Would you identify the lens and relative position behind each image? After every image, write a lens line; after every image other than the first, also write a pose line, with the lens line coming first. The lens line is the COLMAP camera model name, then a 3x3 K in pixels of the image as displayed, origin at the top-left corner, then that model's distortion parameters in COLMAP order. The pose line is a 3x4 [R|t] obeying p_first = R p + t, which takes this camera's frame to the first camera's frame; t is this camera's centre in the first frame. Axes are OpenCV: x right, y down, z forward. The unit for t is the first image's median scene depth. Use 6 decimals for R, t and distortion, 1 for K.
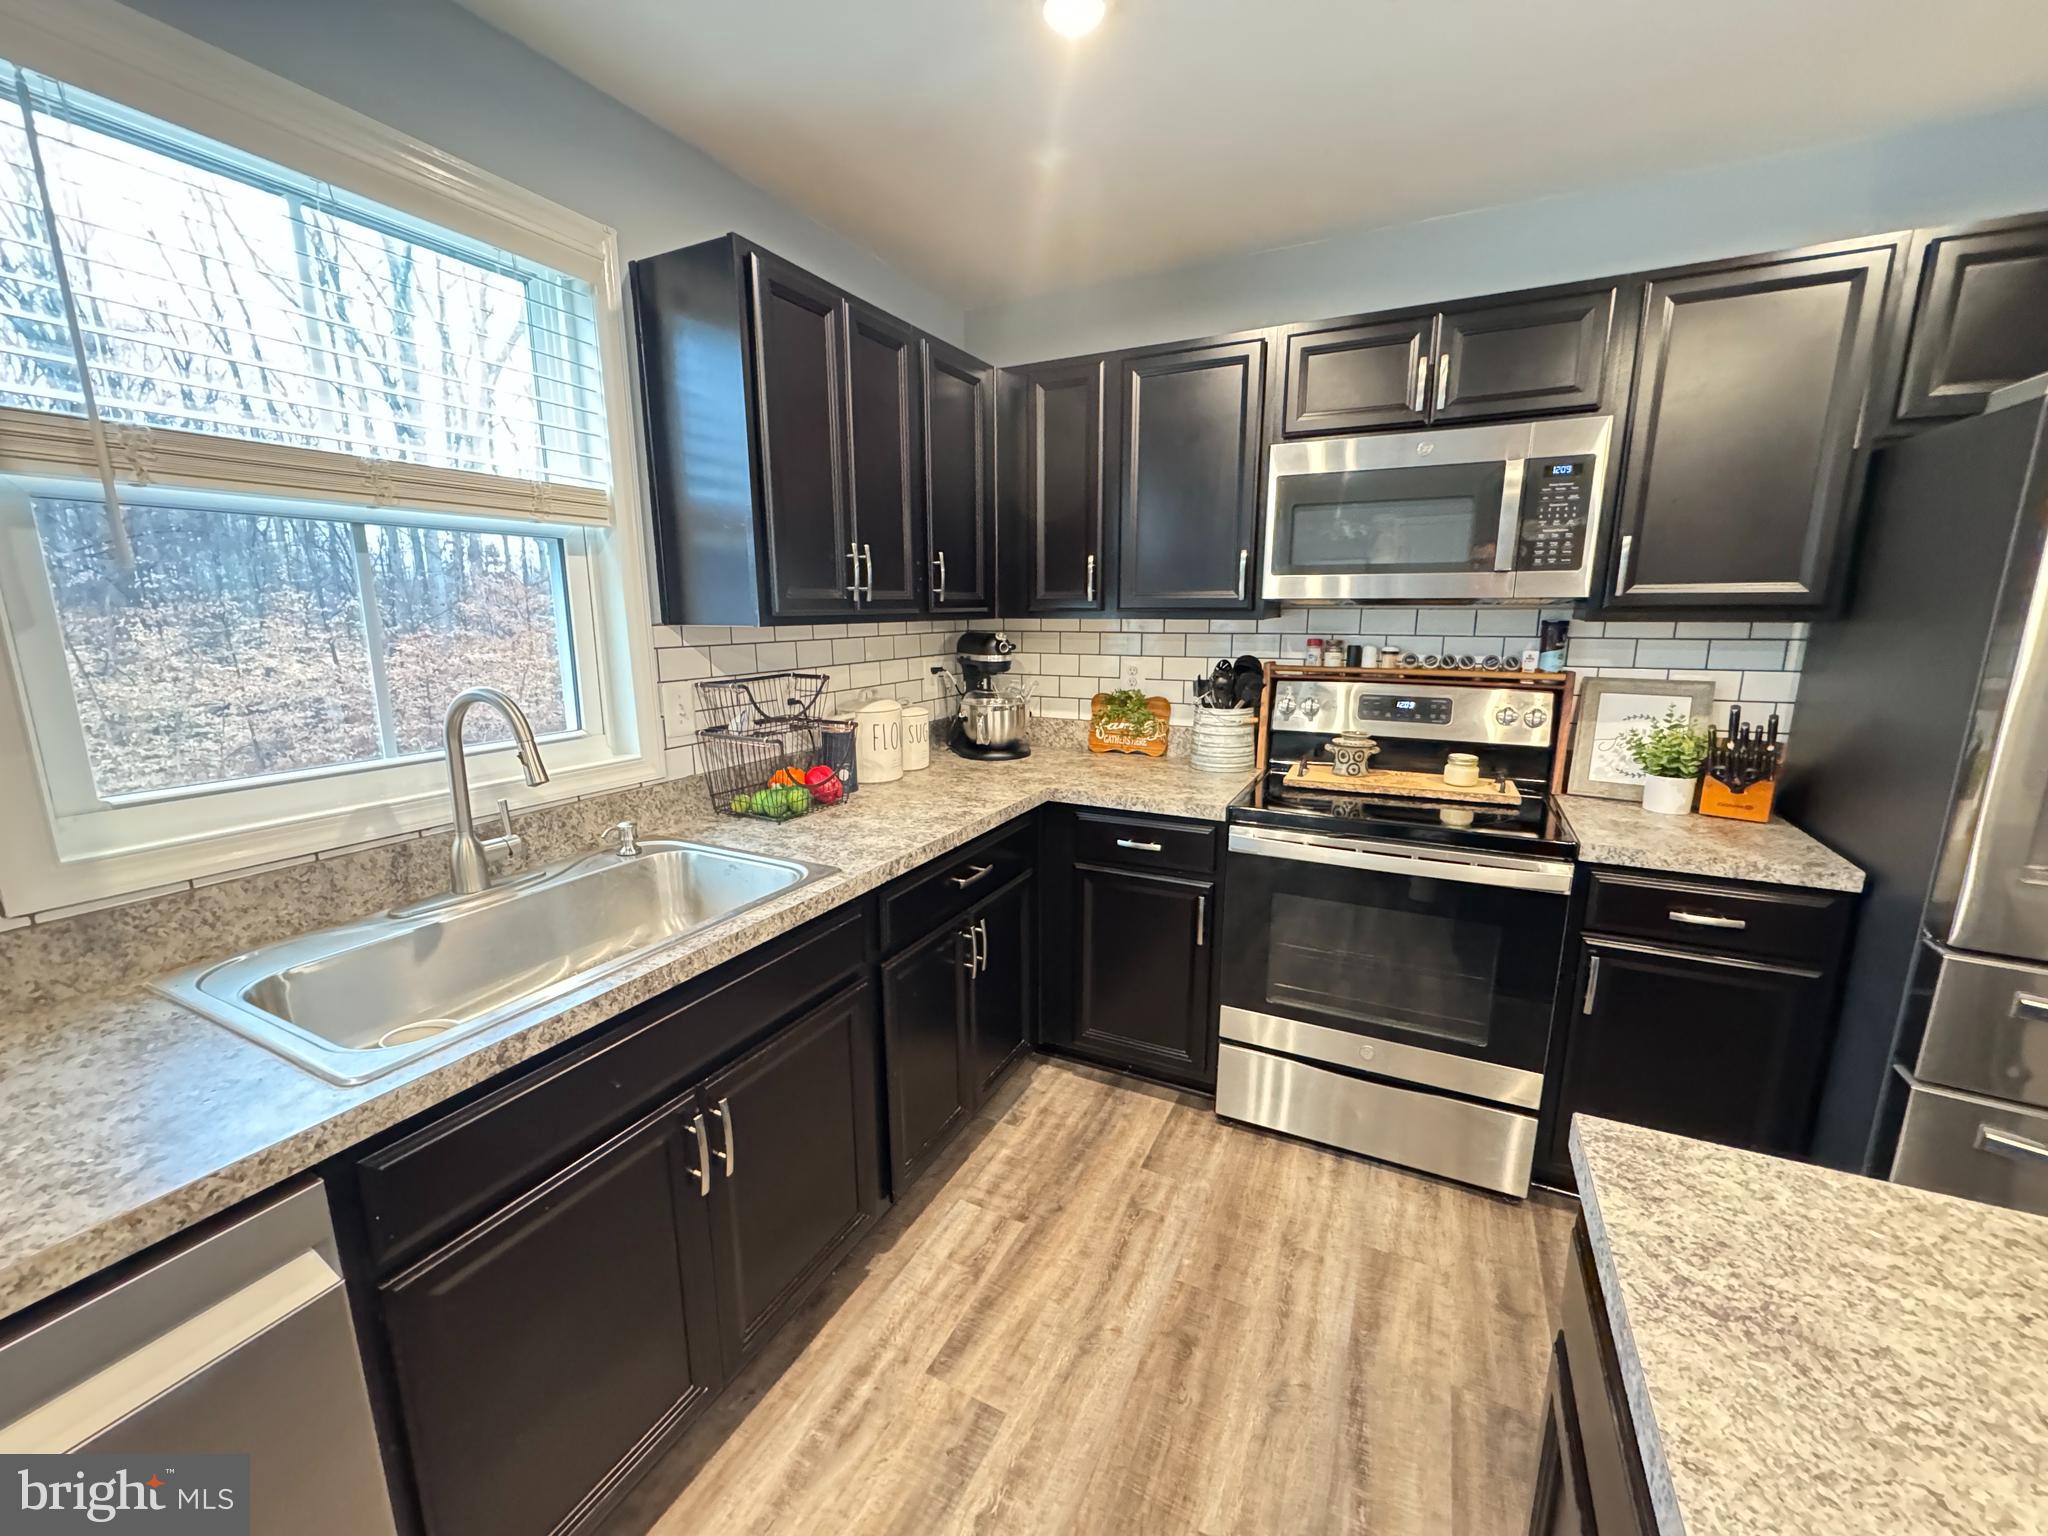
lens RADIAL K [[812.3, 0, 1024.0], [0, 812.3, 768.0], [0, 0, 1]] dist [-0.002590, 0.000884]
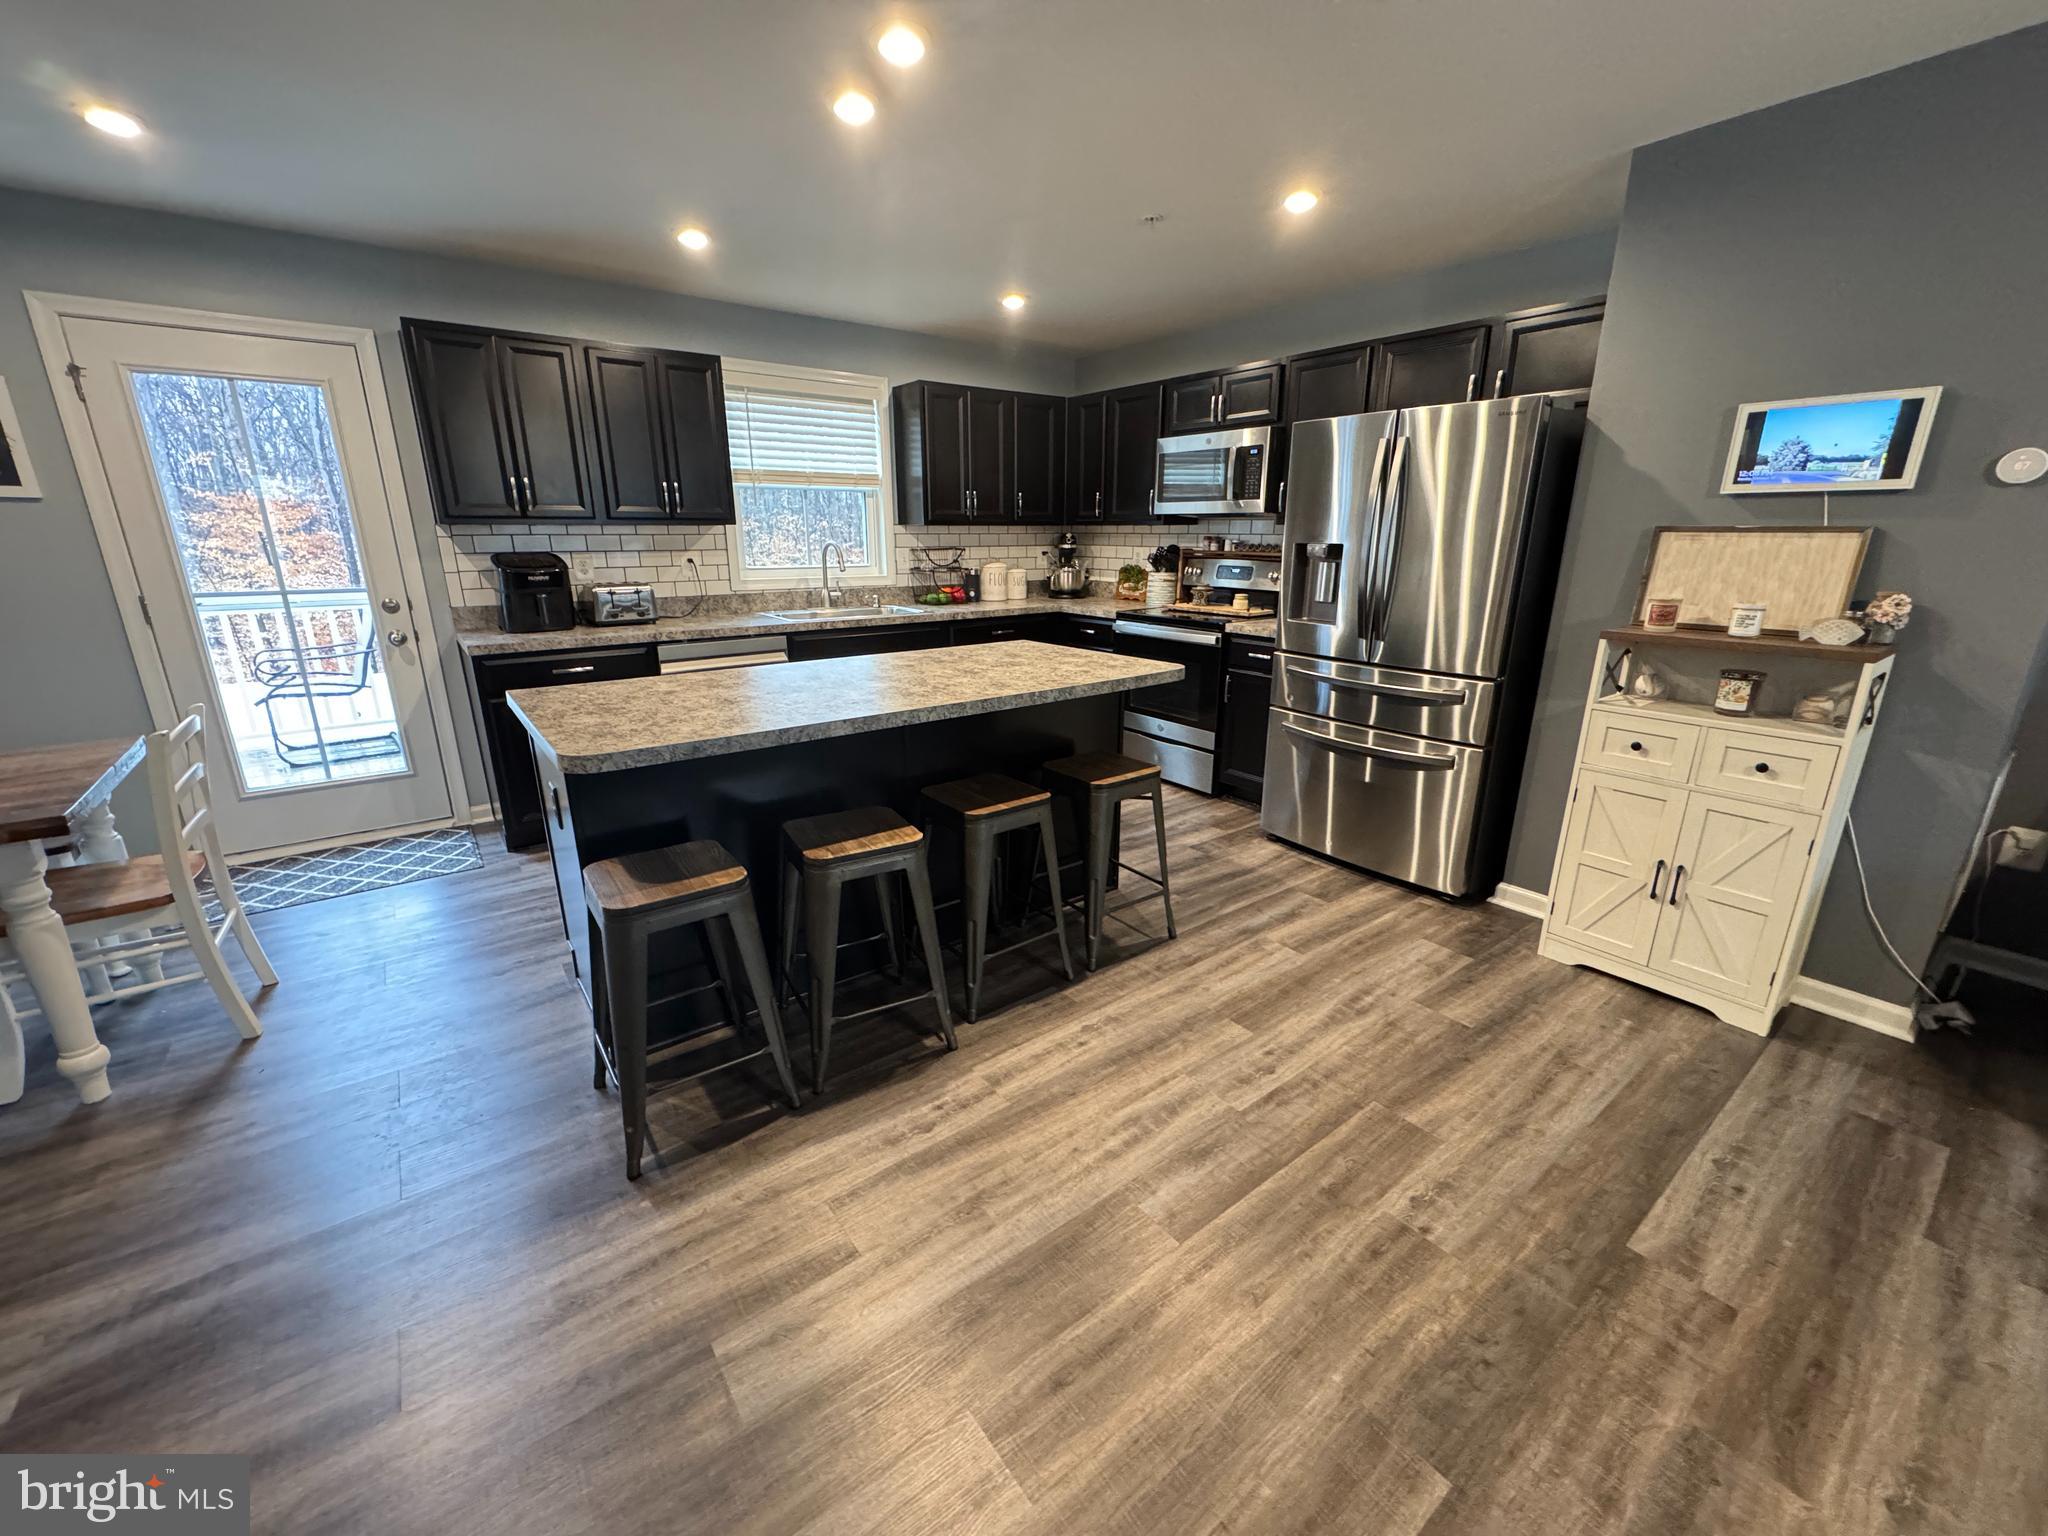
lens RADIAL K [[812.3, 0, 1024.0], [0, 812.3, 768.0], [0, 0, 1]] dist [-0.002590, 0.000884]
pose [[0.898962, 0.127150, -0.419166, 0.964080], [-0.088907, 0.989988, 0.109630, 0.238712], [0.428909, -0.061287, 0.901266, -1.063866]]
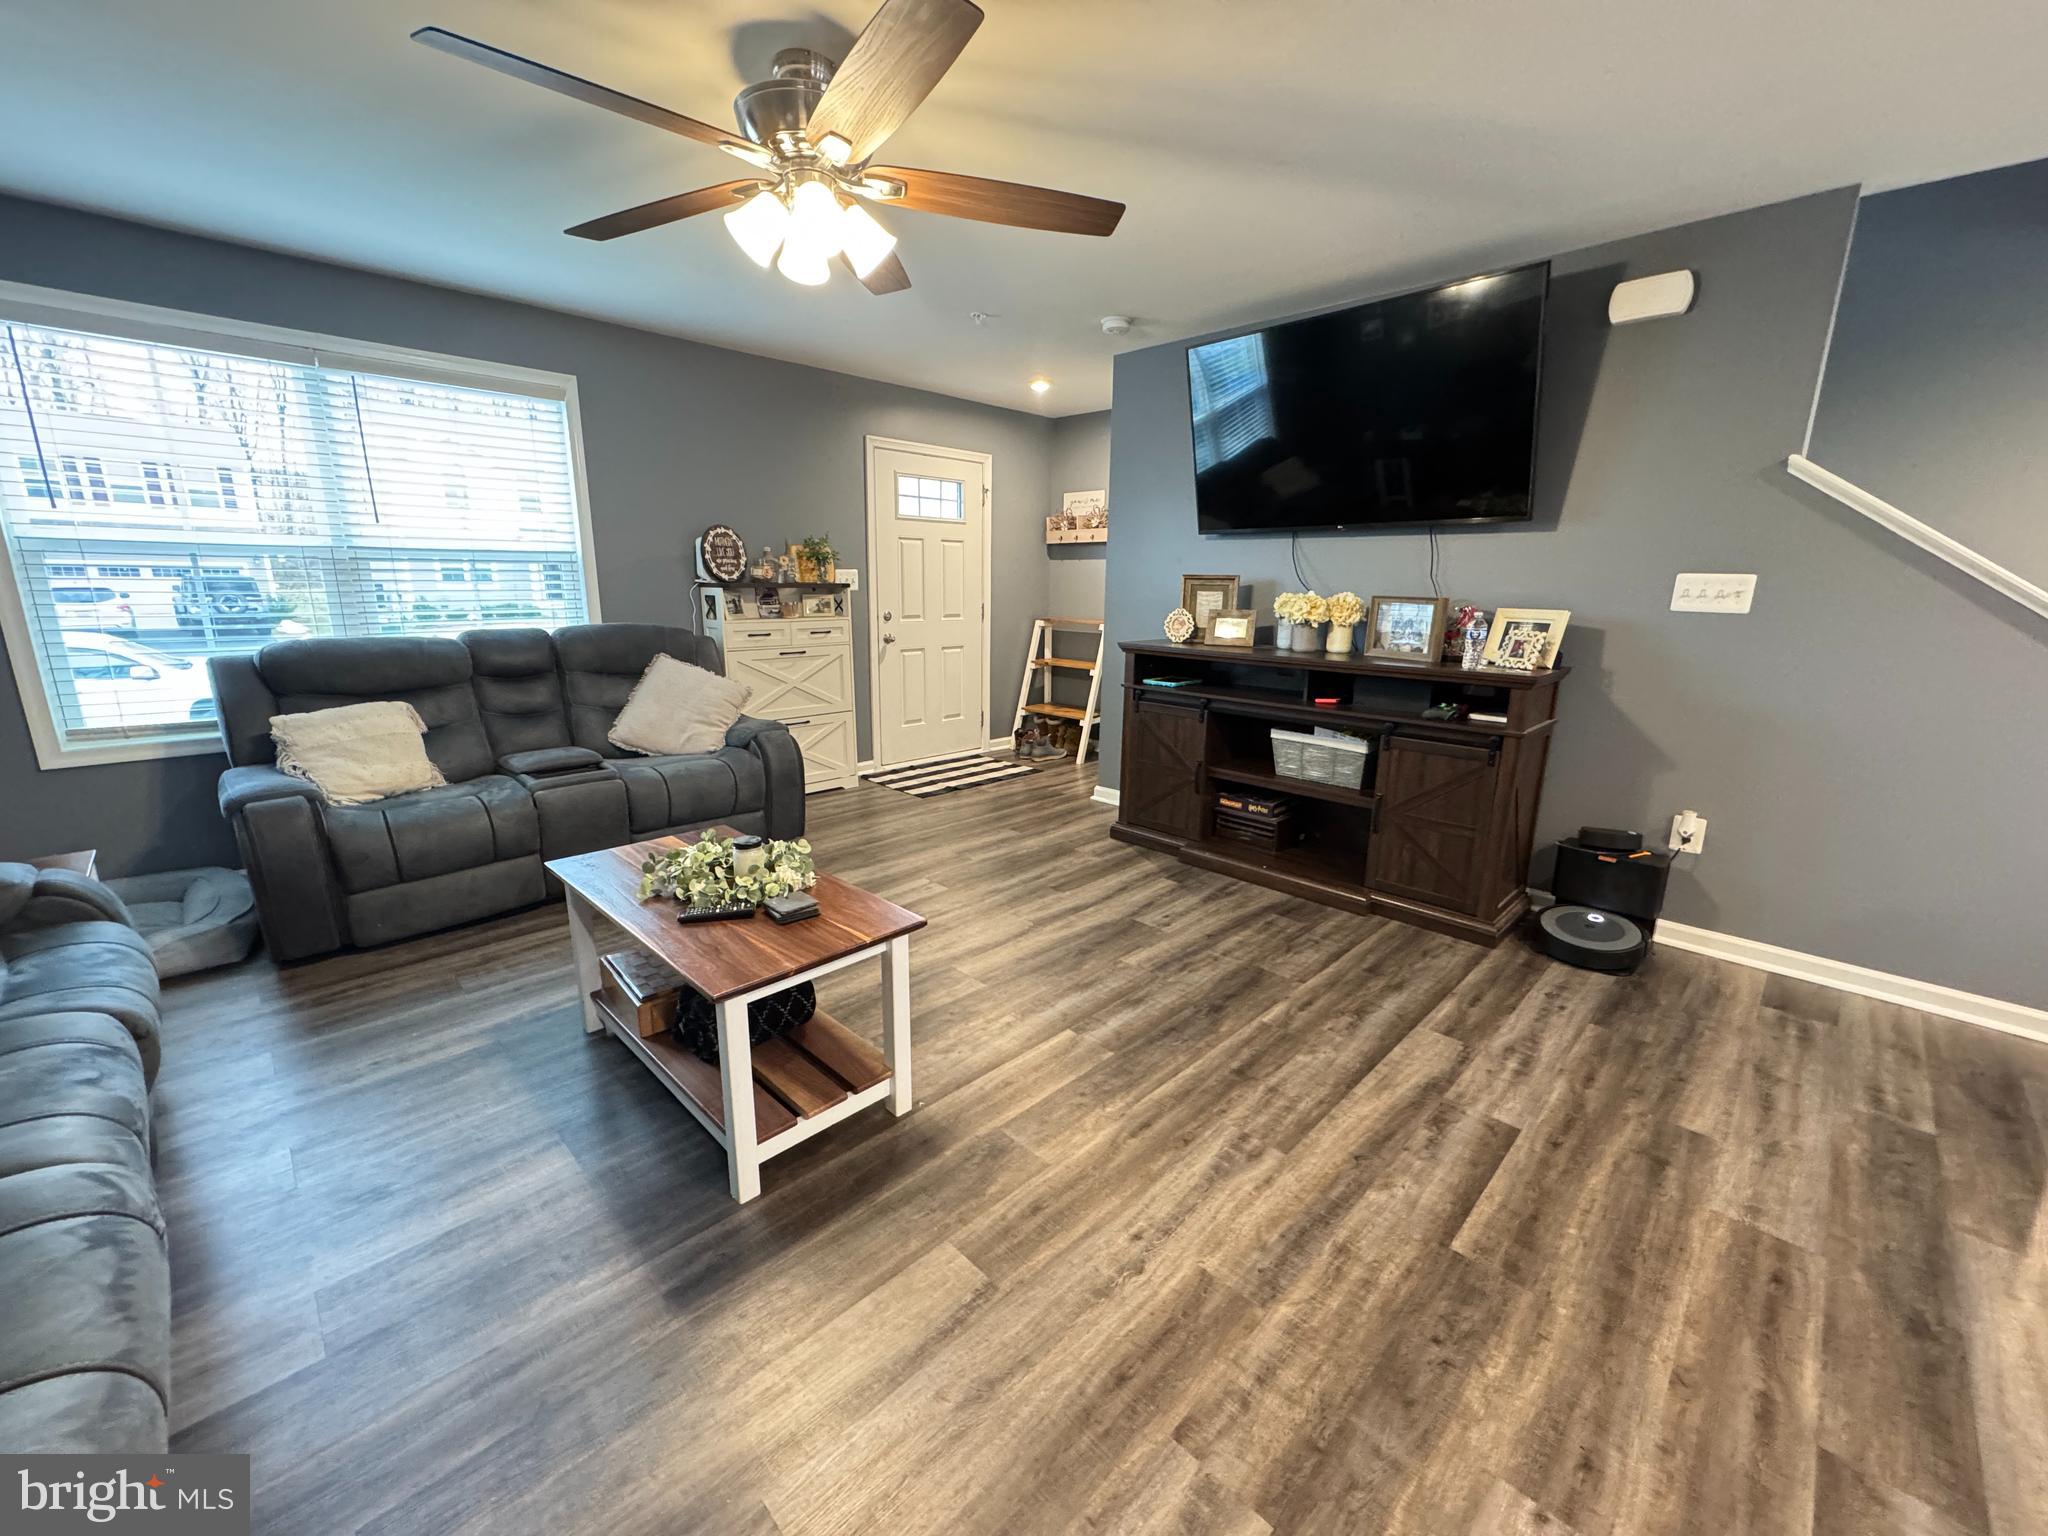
lens RADIAL K [[812.3, 0, 1024.0], [0, 812.3, 768.0], [0, 0, 1]] dist [-0.002590, 0.000884]
pose [[-0.948958, -0.081727, 0.304629, 1.238219], [0.050884, 0.913522, 0.403595, 0.035224], [-0.311270, 0.398495, -0.862735, 0.123620]]
